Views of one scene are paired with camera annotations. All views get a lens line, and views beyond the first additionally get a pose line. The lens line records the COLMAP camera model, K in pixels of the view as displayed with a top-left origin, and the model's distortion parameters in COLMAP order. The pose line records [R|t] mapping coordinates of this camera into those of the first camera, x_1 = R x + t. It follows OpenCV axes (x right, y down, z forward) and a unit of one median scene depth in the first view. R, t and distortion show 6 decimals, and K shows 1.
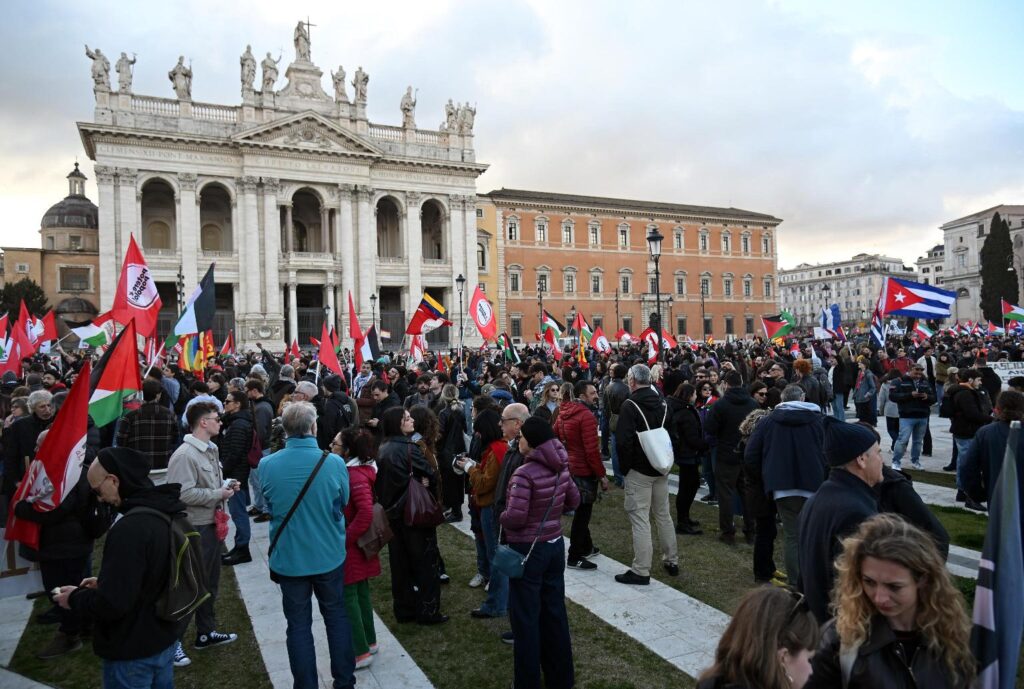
lens RADIAL K [[724.8, 0, 517.7], [0, 724.8, 354.1], [0, 0, 1]] dist [0.002676, 0.005793]
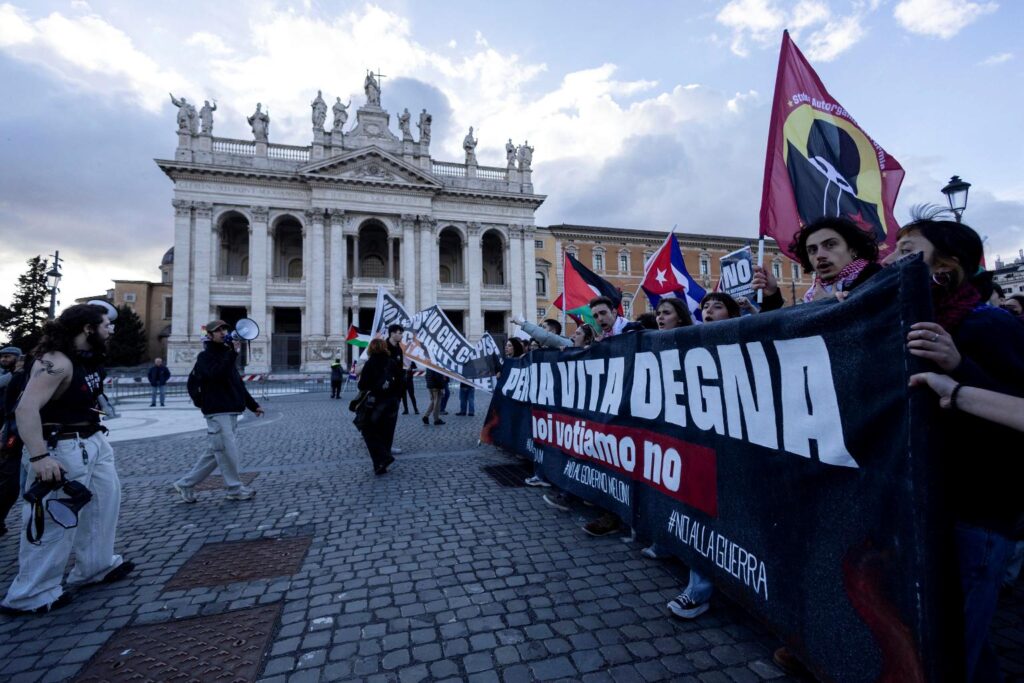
lens RADIAL K [[476.1, 0, 514.8], [0, 476.1, 345.1], [0, 0, 1]] dist [0.009270, -0.002296]
pose [[0.985201, -0.009242, -0.171151, 0.036176], [-0.001140, 0.998170, -0.060460, -0.000002], [0.171397, 0.059760, 0.983388, 0.346763]]
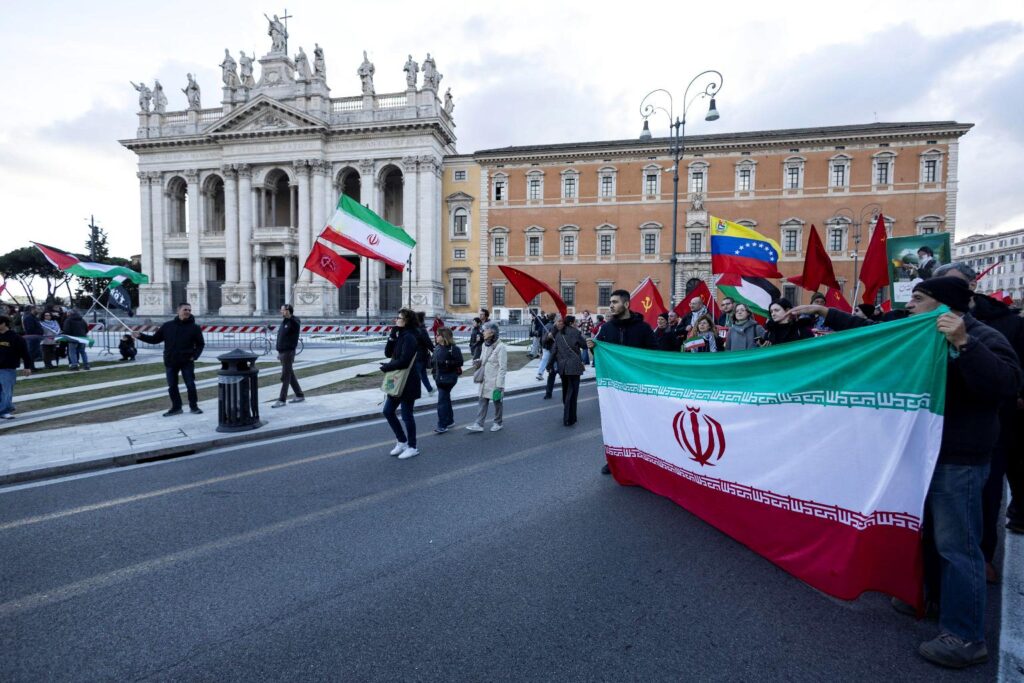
lens RADIAL K [[476.1, 0, 513.2], [0, 476.1, 345.0], [0, 0, 1]] dist [0.009270, -0.002296]
pose [[0.789899, 0.069338, -0.609305, 0.461107], [-0.028150, 0.996640, 0.076922, -0.025476], [0.612591, -0.043609, 0.789196, 0.622596]]
